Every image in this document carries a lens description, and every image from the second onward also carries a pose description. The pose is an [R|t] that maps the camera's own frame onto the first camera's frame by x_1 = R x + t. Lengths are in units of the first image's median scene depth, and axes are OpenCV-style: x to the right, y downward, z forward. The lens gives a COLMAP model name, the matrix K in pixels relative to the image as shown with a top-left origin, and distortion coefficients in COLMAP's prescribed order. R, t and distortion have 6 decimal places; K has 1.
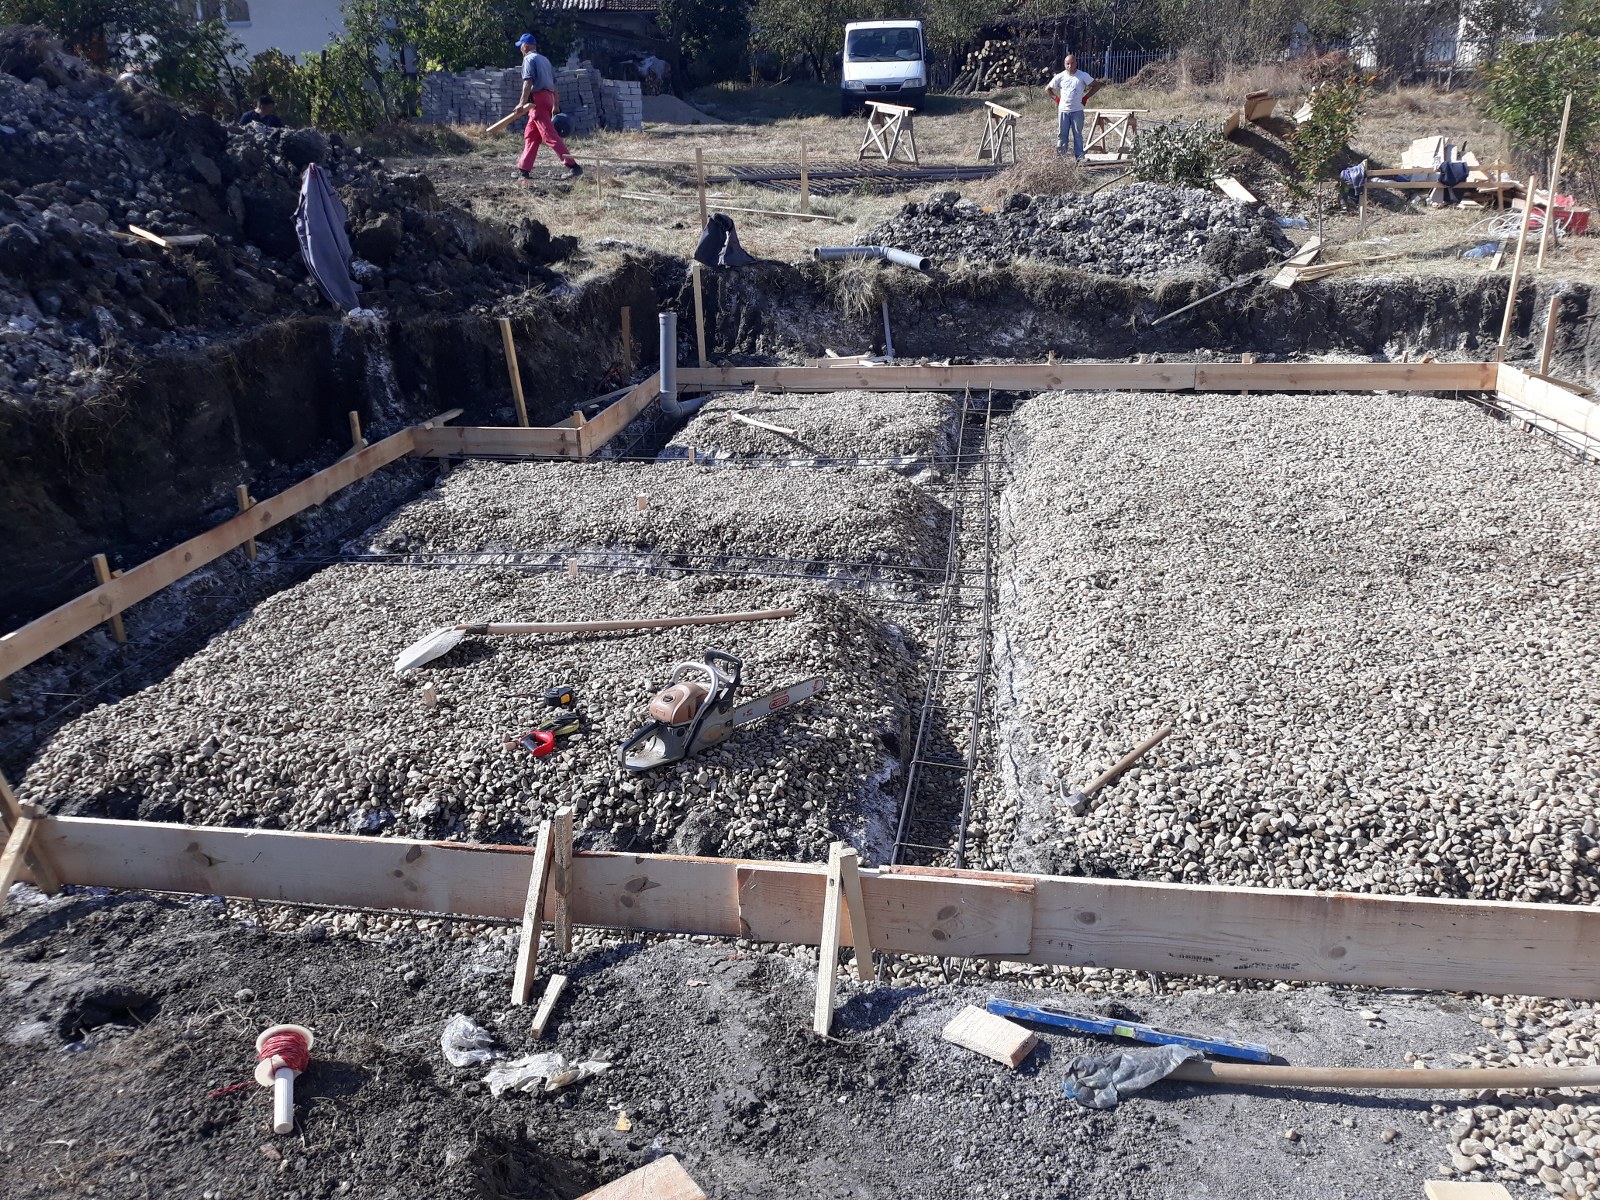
lens RADIAL K [[1266.4, 0, 799.7], [0, 1266.4, 607.5], [0, 0, 1]] dist [0.071397, -0.124272]
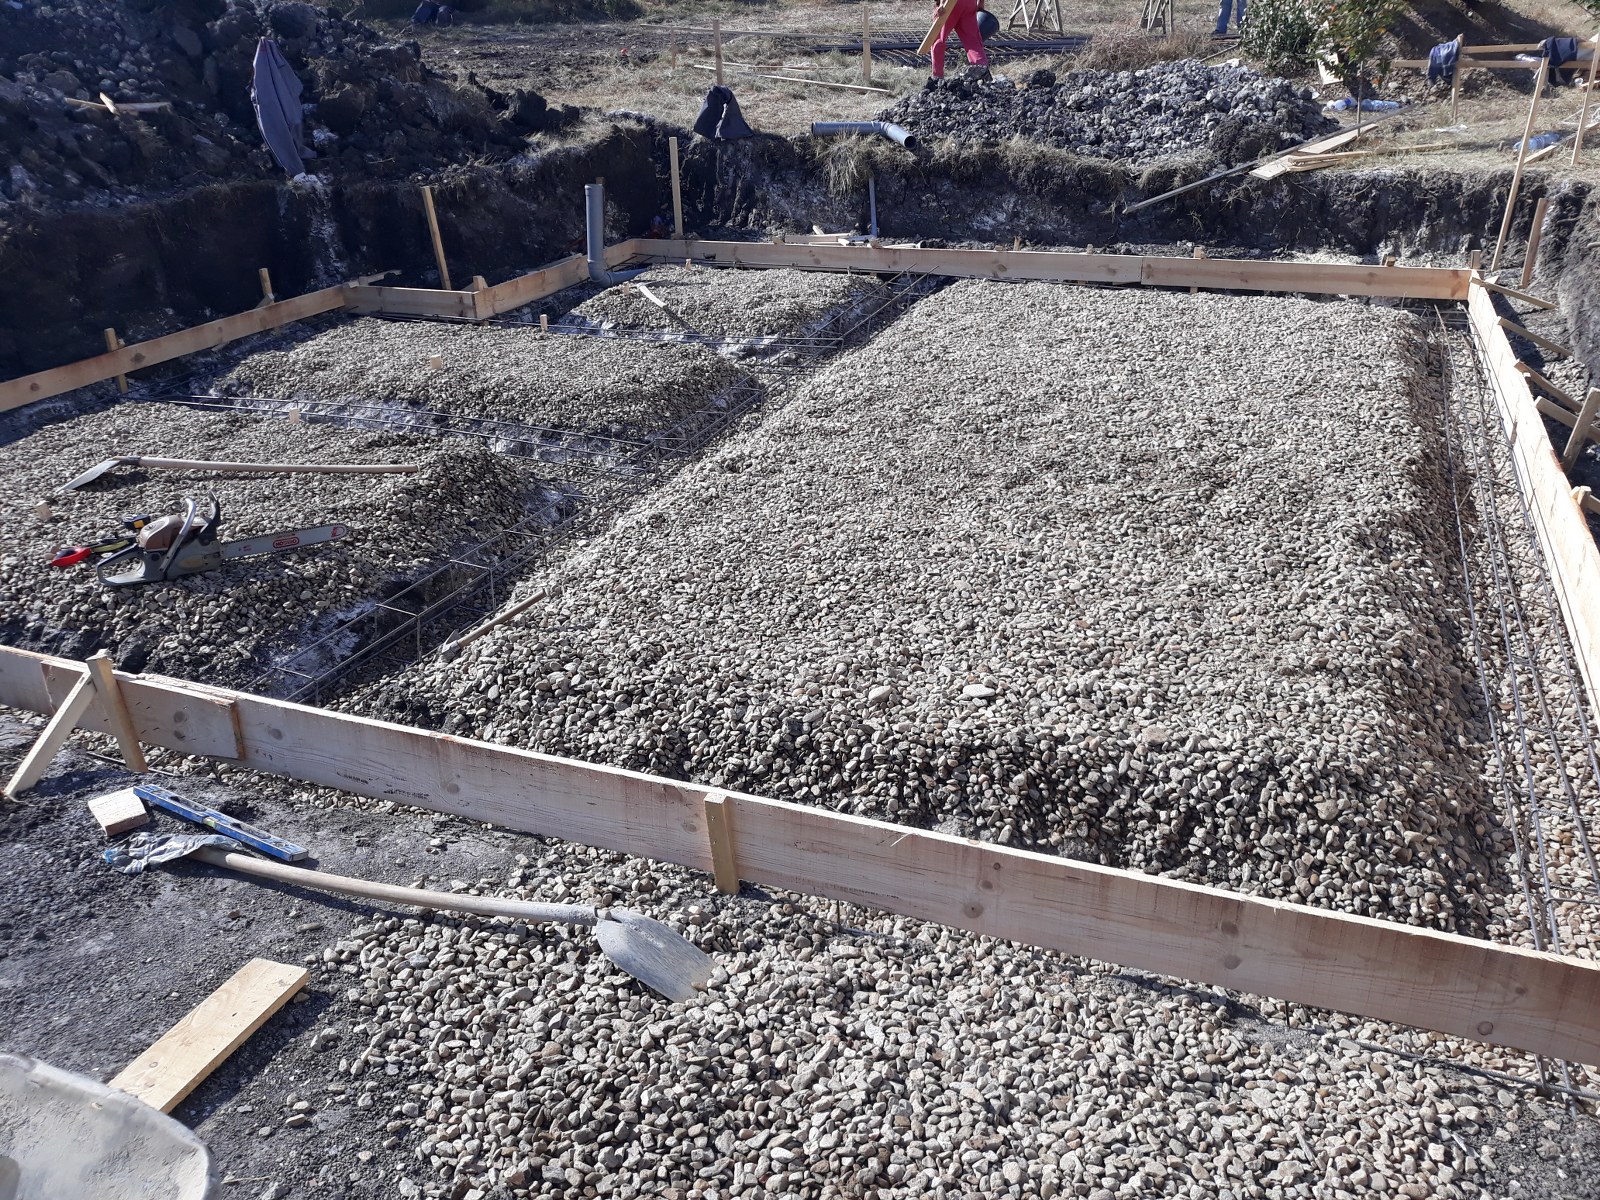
lens RADIAL K [[1273.2, 0, 802.5], [0, 1273.2, 596.2], [0, 0, 1]] dist [0.005295, 0.000673]
pose [[0.974883, 0.095316, -0.201291, 0.320711], [-0.077413, 0.992460, 0.095027, -0.010215], [0.208831, -0.077058, 0.974911, -0.008906]]
